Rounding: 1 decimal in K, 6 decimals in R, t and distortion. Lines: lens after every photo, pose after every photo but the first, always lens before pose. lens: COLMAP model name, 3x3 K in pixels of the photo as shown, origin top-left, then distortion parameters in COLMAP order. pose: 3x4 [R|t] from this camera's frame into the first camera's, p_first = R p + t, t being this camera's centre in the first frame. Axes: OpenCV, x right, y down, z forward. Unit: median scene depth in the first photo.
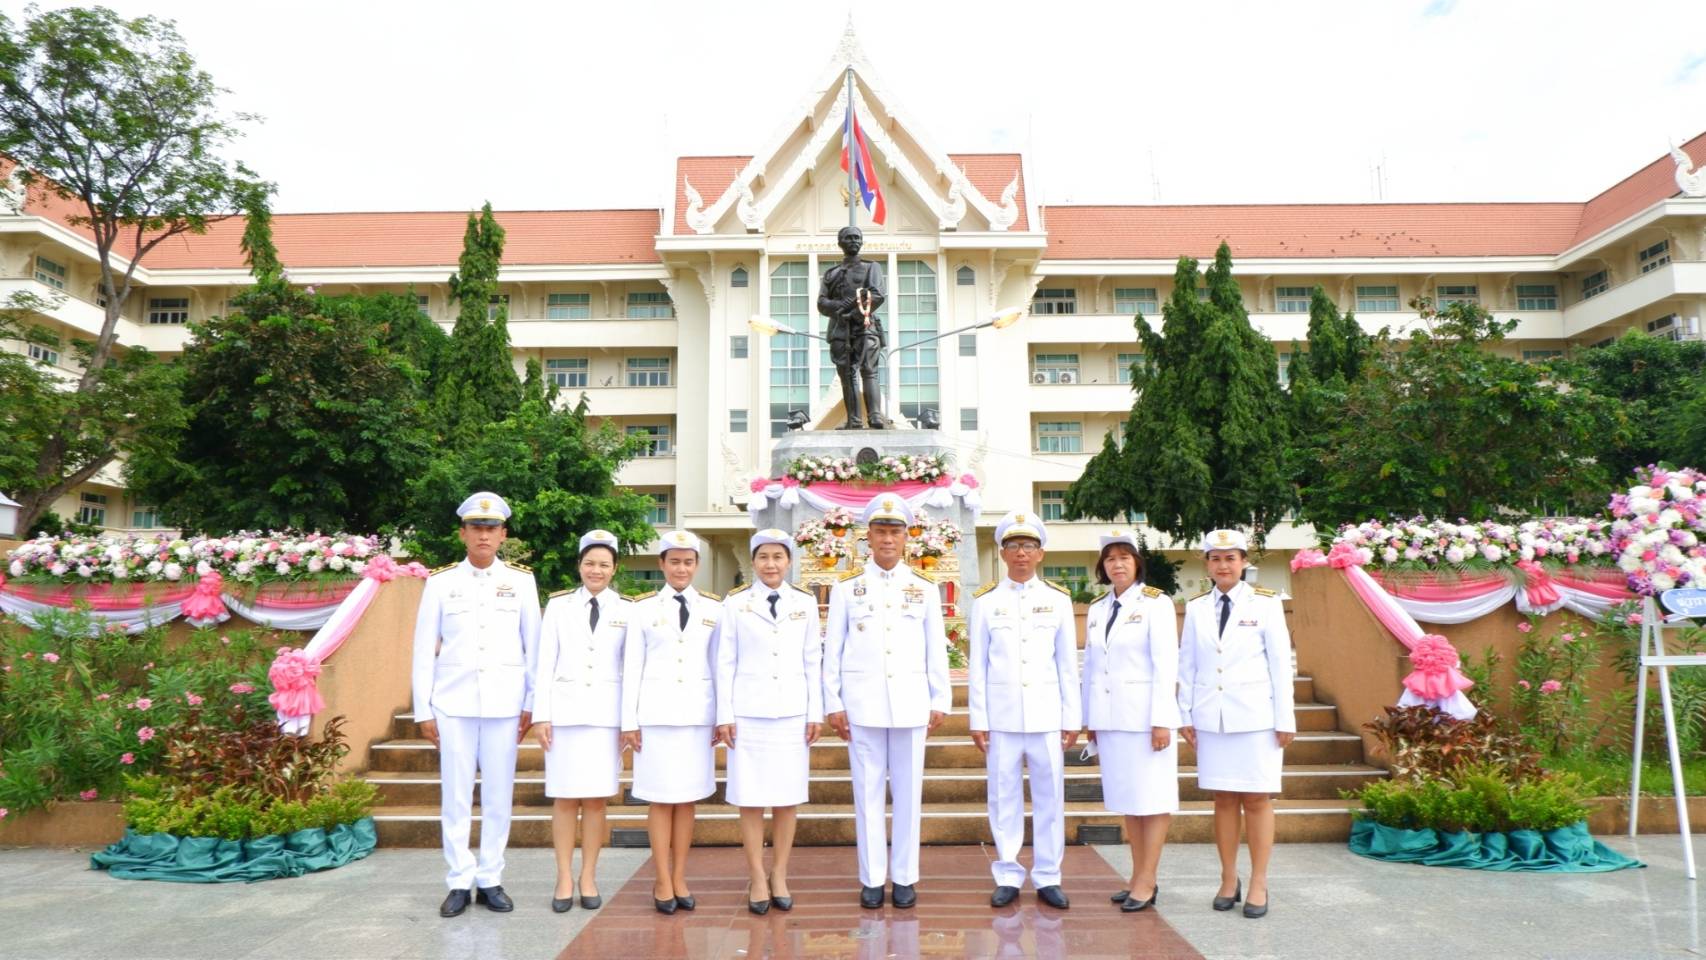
lens RADIAL K [[1113.7, 0, 853.0], [0, 1113.7, 480.0], [0, 0, 1]] dist [-0.026502, -0.000871]
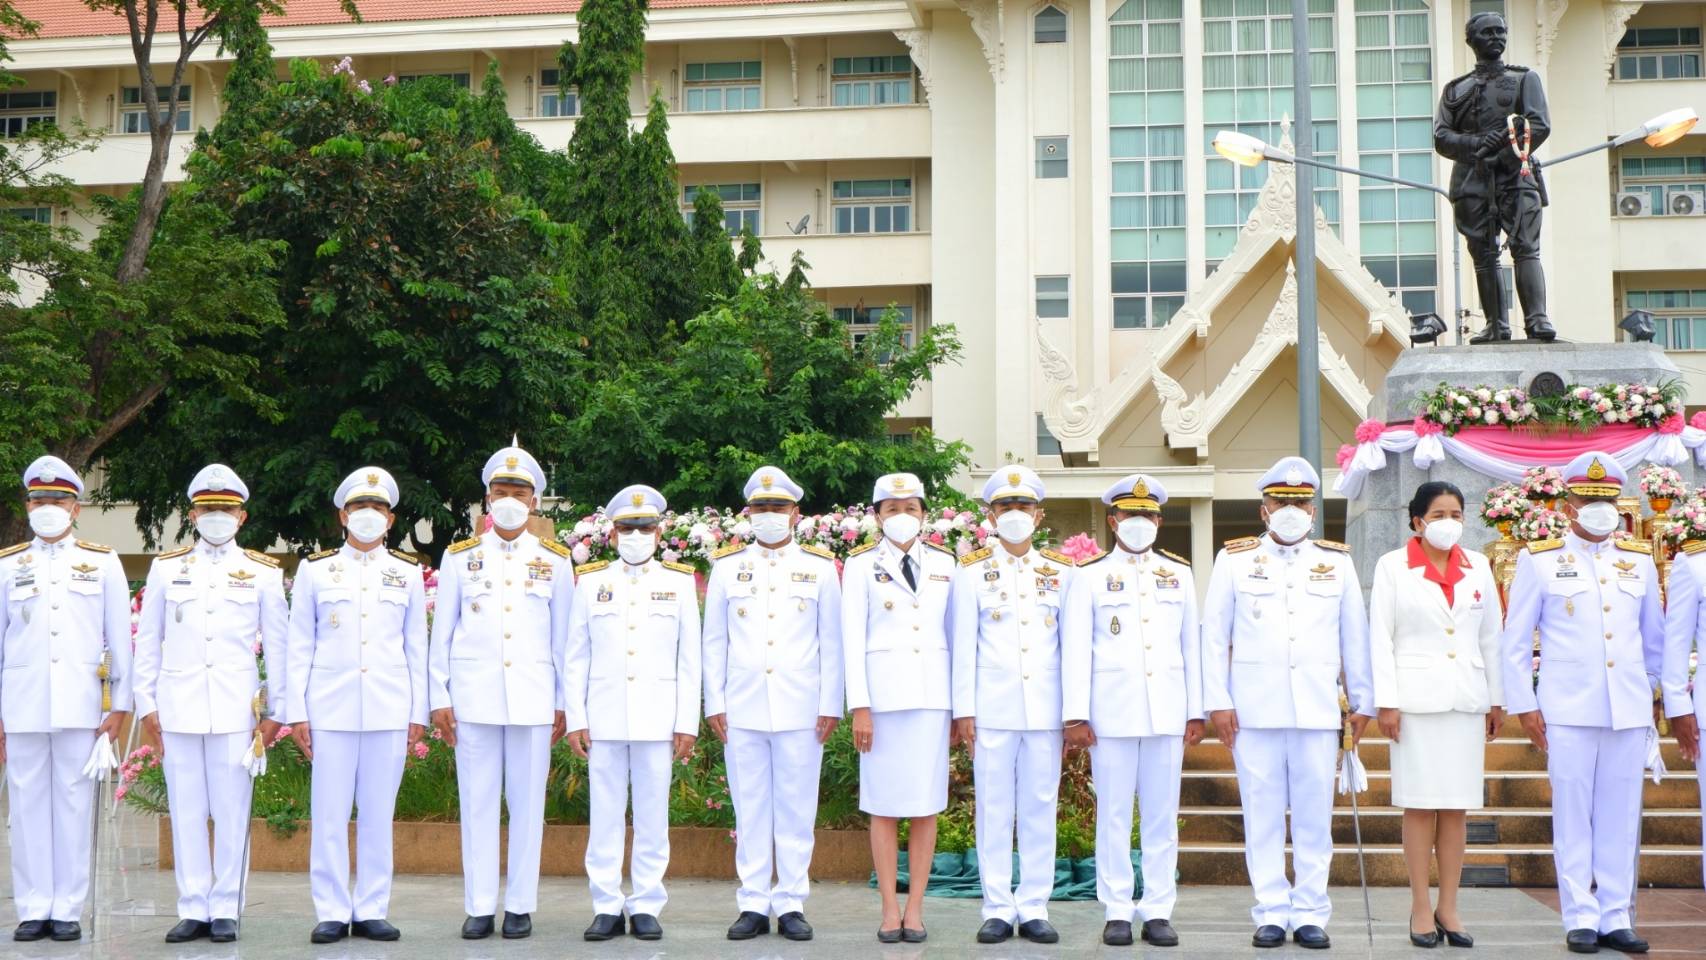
lens RADIAL K [[2243.0, 0, 853.0], [0, 2243.0, 480.0], [0, 0, 1]] dist [-0.035140, -0.111461]
pose [[0.990224, -0.002898, -0.139454, -0.085663], [0.007867, 0.999353, 0.035089, -0.006512], [0.139262, -0.035843, 0.989607, -0.138156]]
